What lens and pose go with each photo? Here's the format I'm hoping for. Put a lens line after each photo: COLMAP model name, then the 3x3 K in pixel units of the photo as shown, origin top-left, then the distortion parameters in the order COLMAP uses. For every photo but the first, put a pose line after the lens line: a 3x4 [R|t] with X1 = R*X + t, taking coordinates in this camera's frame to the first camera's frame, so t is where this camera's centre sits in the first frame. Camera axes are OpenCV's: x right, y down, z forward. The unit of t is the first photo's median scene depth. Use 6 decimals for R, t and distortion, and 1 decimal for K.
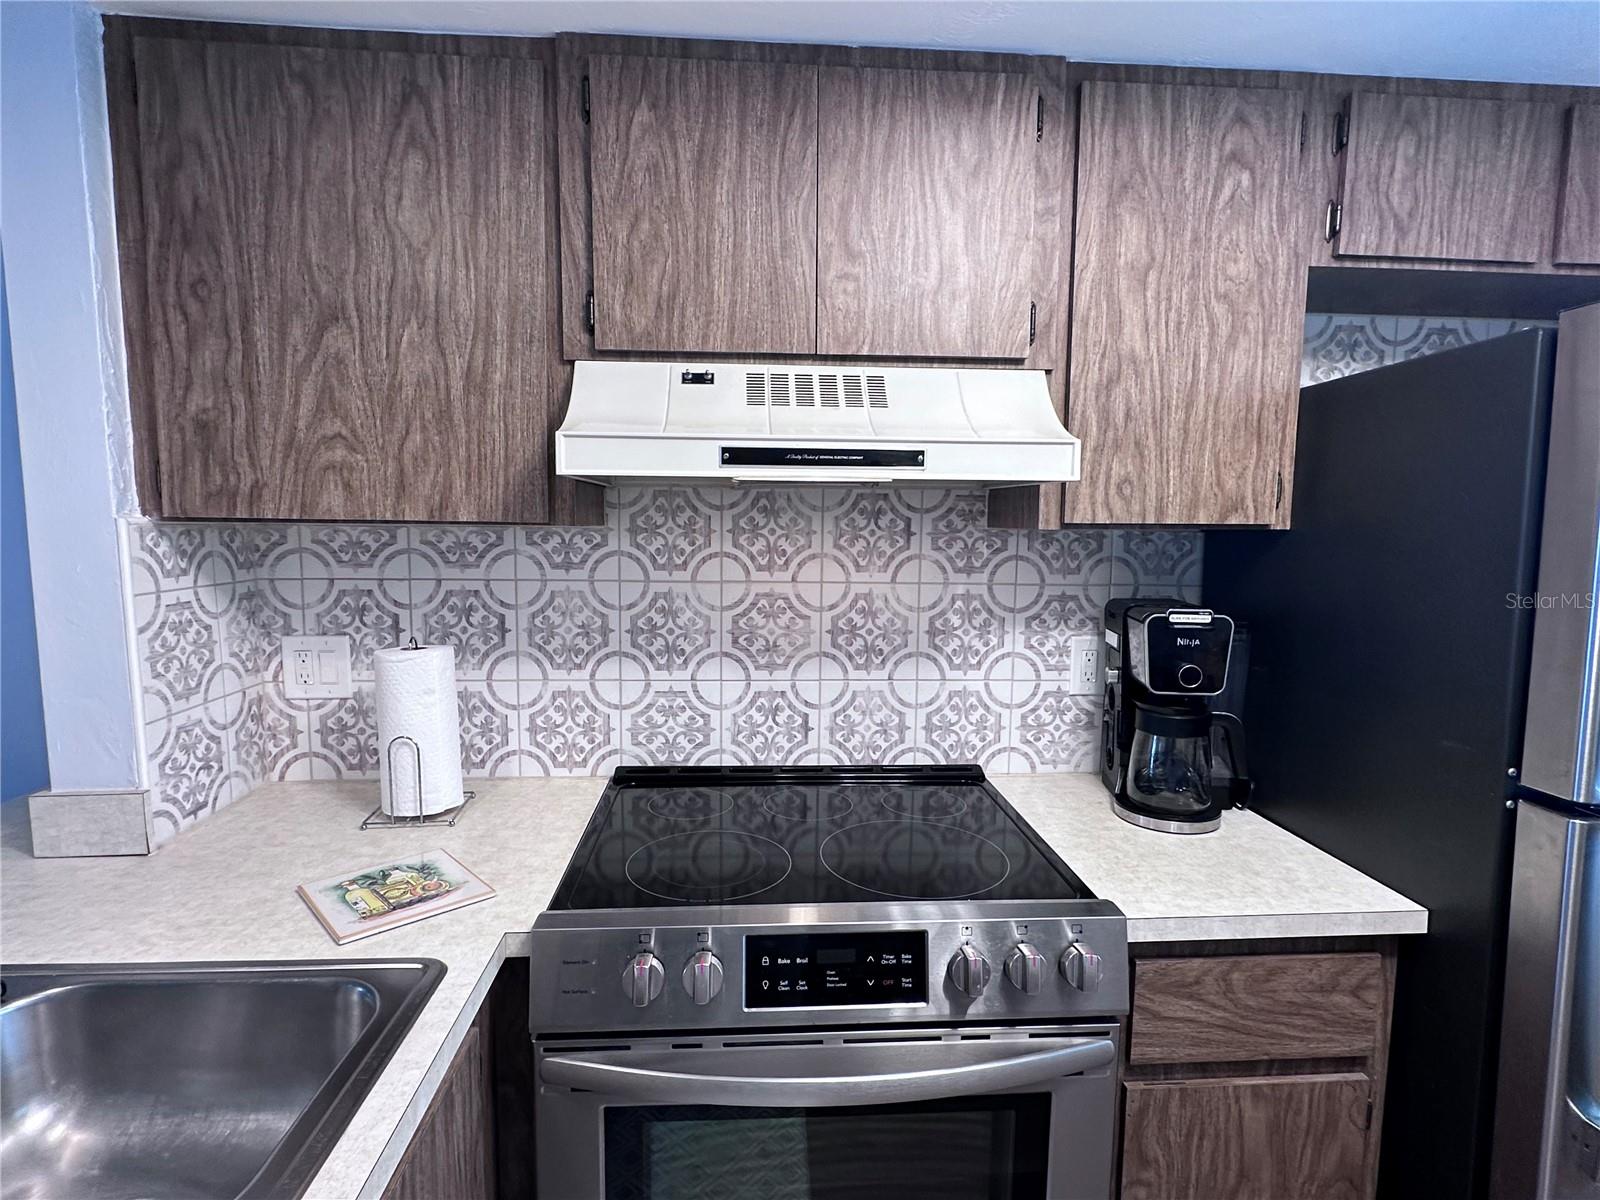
lens RADIAL K [[807.2, 0, 799.8], [0, 807.2, 611.1], [0, 0, 1]] dist [0.000915, 0.000363]
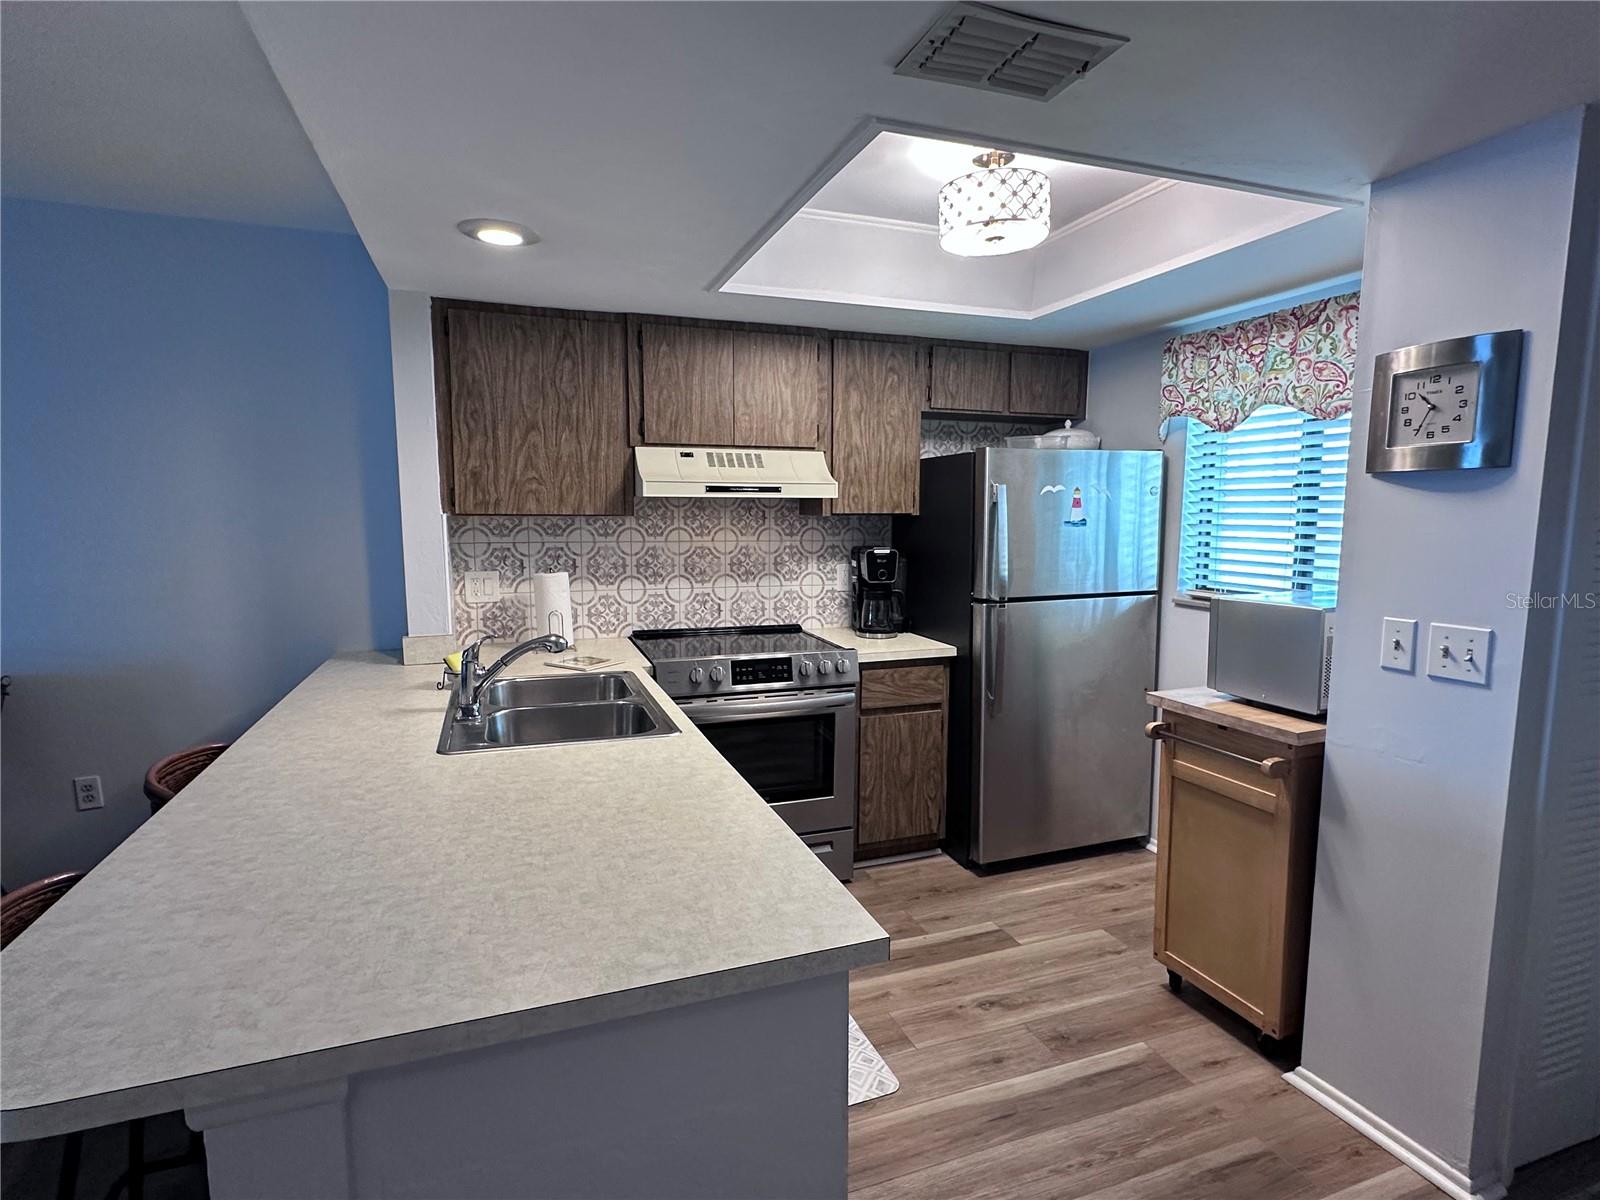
lens RADIAL K [[807.2, 0, 799.8], [0, 807.2, 611.1], [0, 0, 1]] dist [0.000915, 0.000363]
pose [[0.962086, -0.039452, 0.269879, -0.452372], [0.033113, 0.999059, 0.028003, 0.118630], [-0.270730, -0.018004, 0.962487, -1.370786]]
